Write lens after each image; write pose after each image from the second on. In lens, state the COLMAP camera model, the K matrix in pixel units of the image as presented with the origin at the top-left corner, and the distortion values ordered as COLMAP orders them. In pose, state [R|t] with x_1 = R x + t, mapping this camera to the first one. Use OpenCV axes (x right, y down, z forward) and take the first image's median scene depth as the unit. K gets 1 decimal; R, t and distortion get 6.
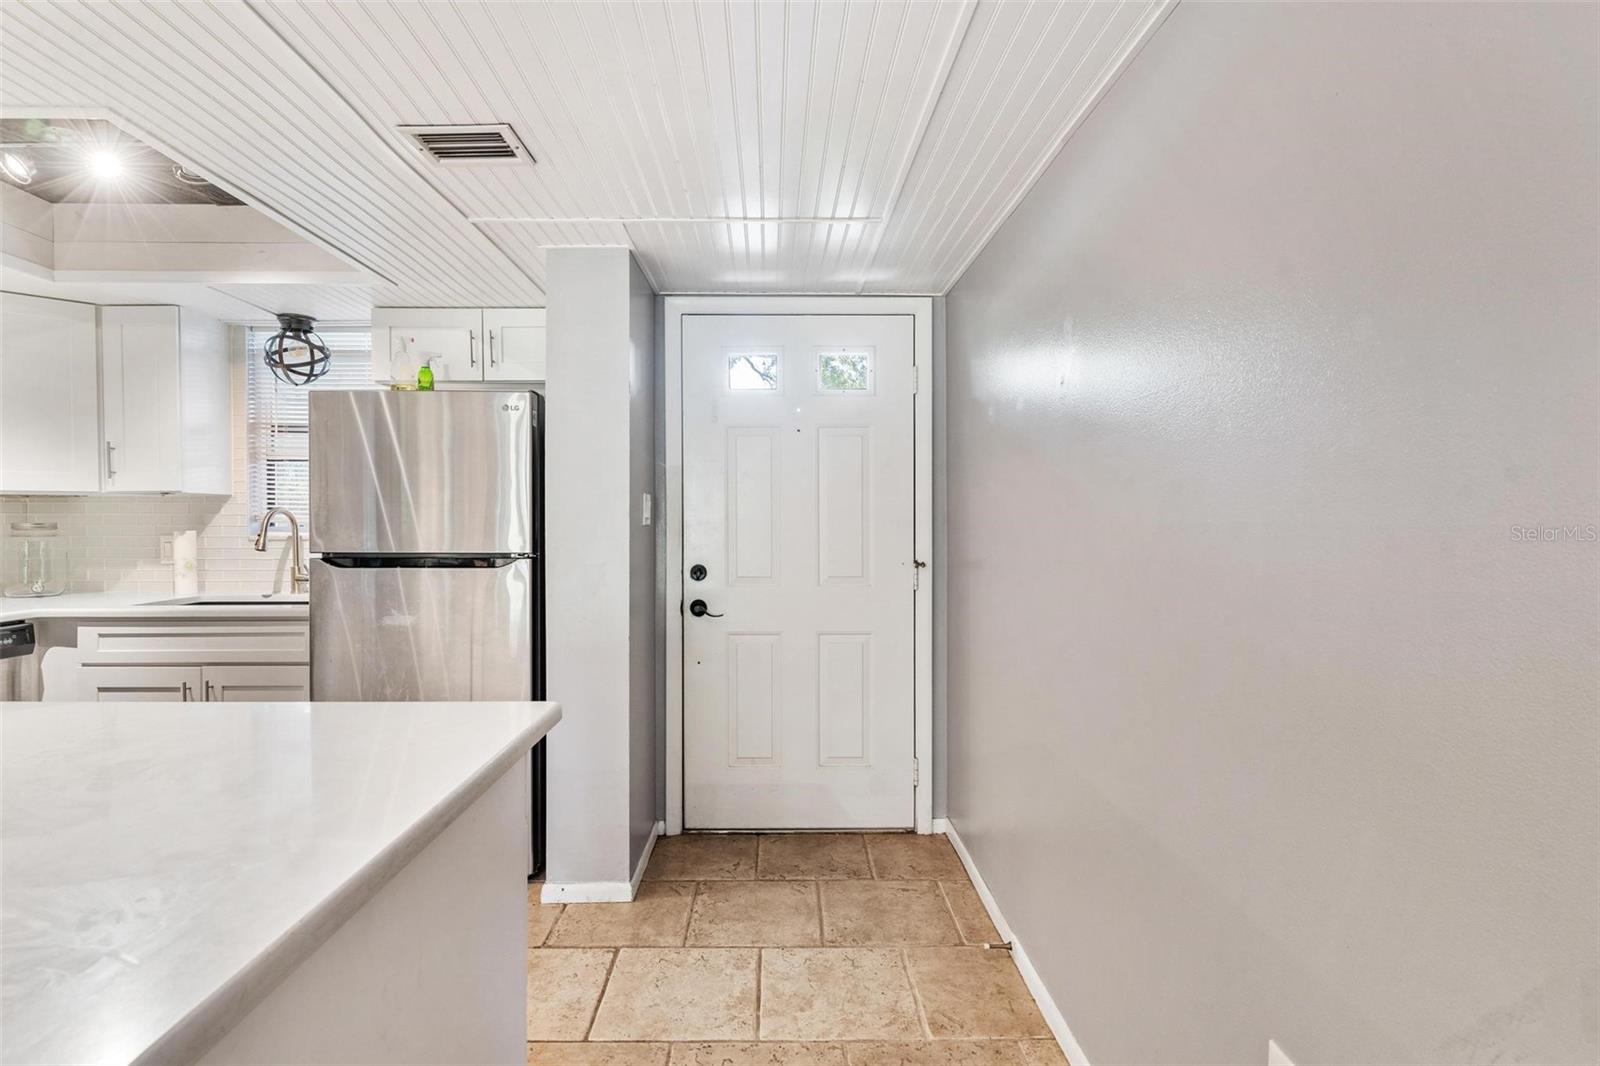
lens RADIAL K [[780.3, 0, 778.5], [0, 780.3, 534.6], [0, 0, 1]] dist [0.001404, 0.000083]
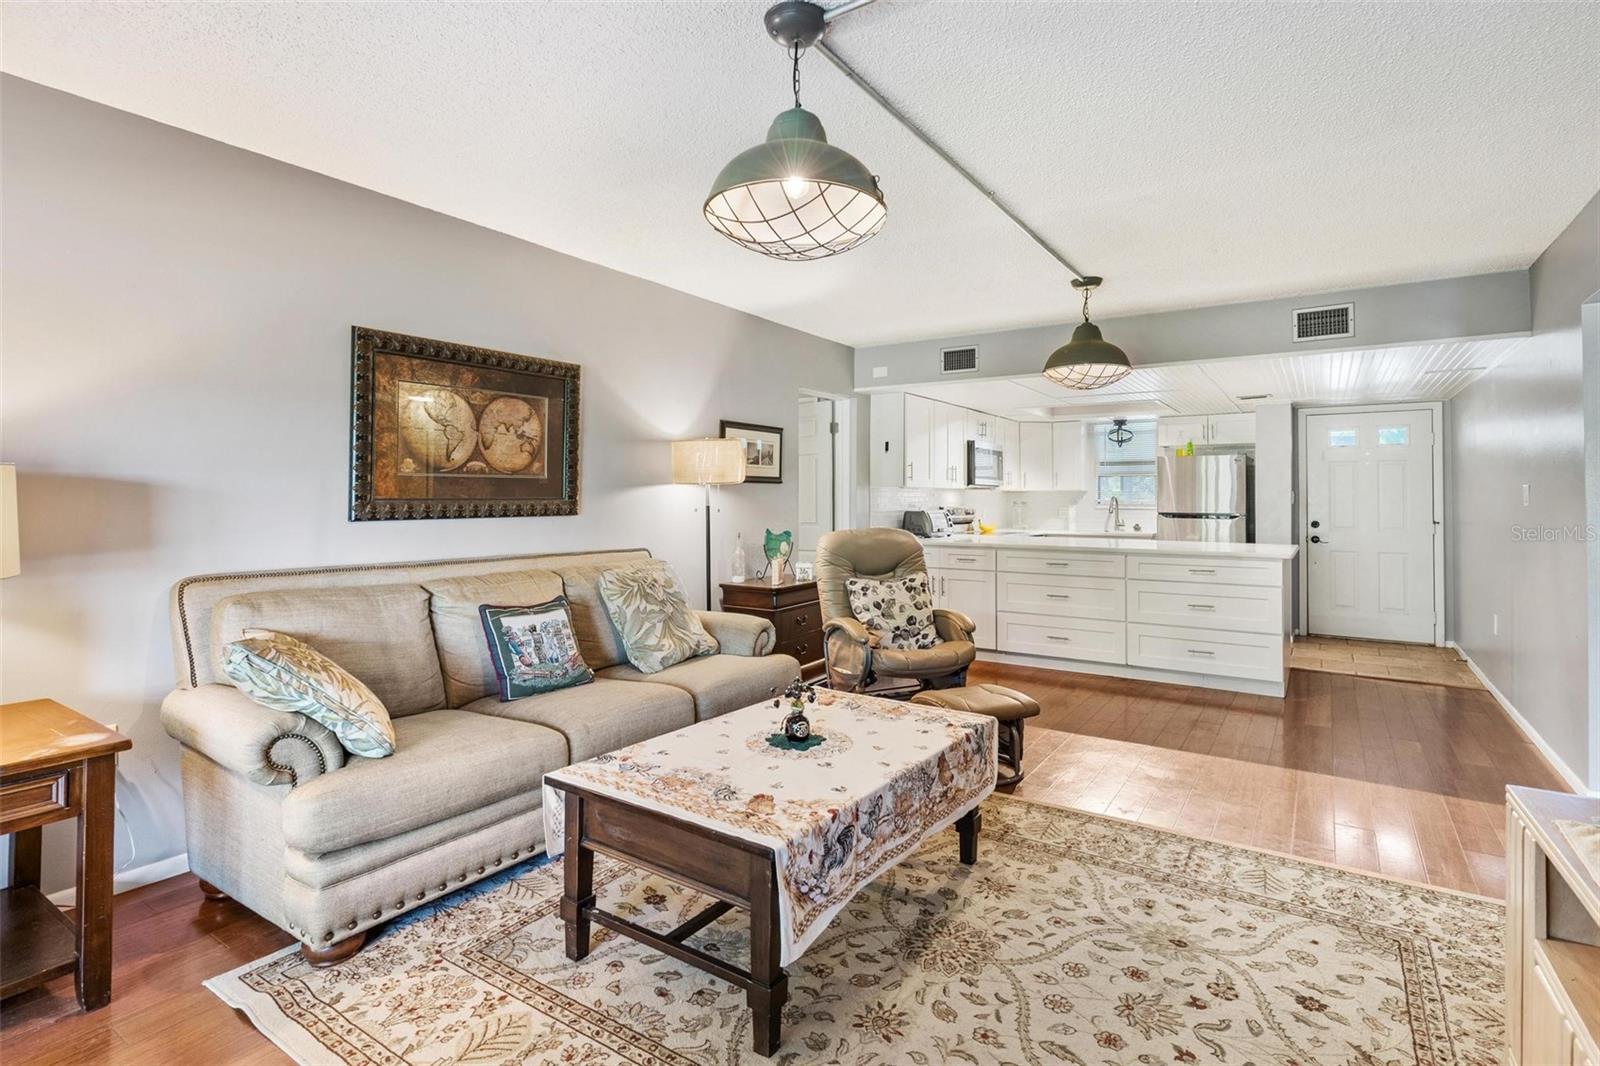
lens RADIAL K [[781.4, 0, 803.7], [0, 781.4, 487.8], [0, 0, 1]] dist [0.000288, 0.000227]
pose [[0.827686, -0.005301, -0.561166, -0.055918], [-0.014420, 0.999424, -0.030709, 0.033445], [0.561006, 0.033509, 0.827133, -1.802551]]
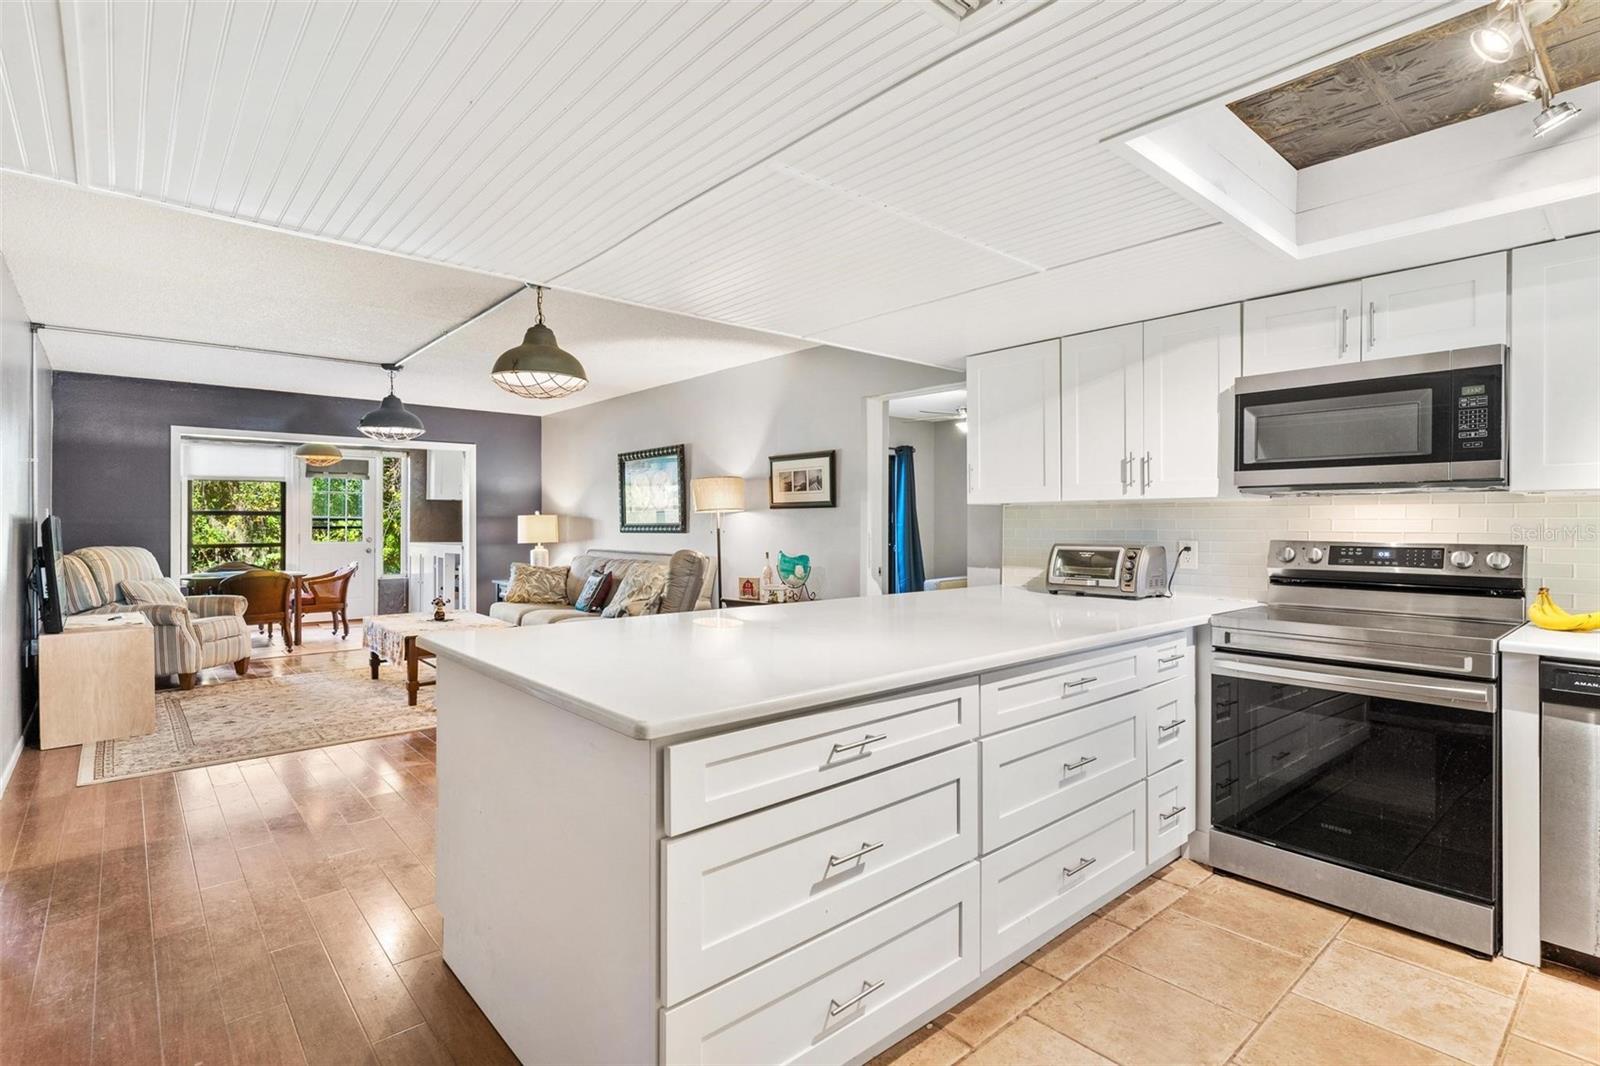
lens RADIAL K [[778.2, 0, 795.5], [0, 778.2, 526.0], [0, 0, 1]] dist [-0.000059, -0.000351]
pose [[-0.759745, 0.001948, -0.650218, 0.079980], [-0.013141, 0.999745, 0.018350, -0.018378], [0.650088, 0.022486, -0.759526, 0.824593]]
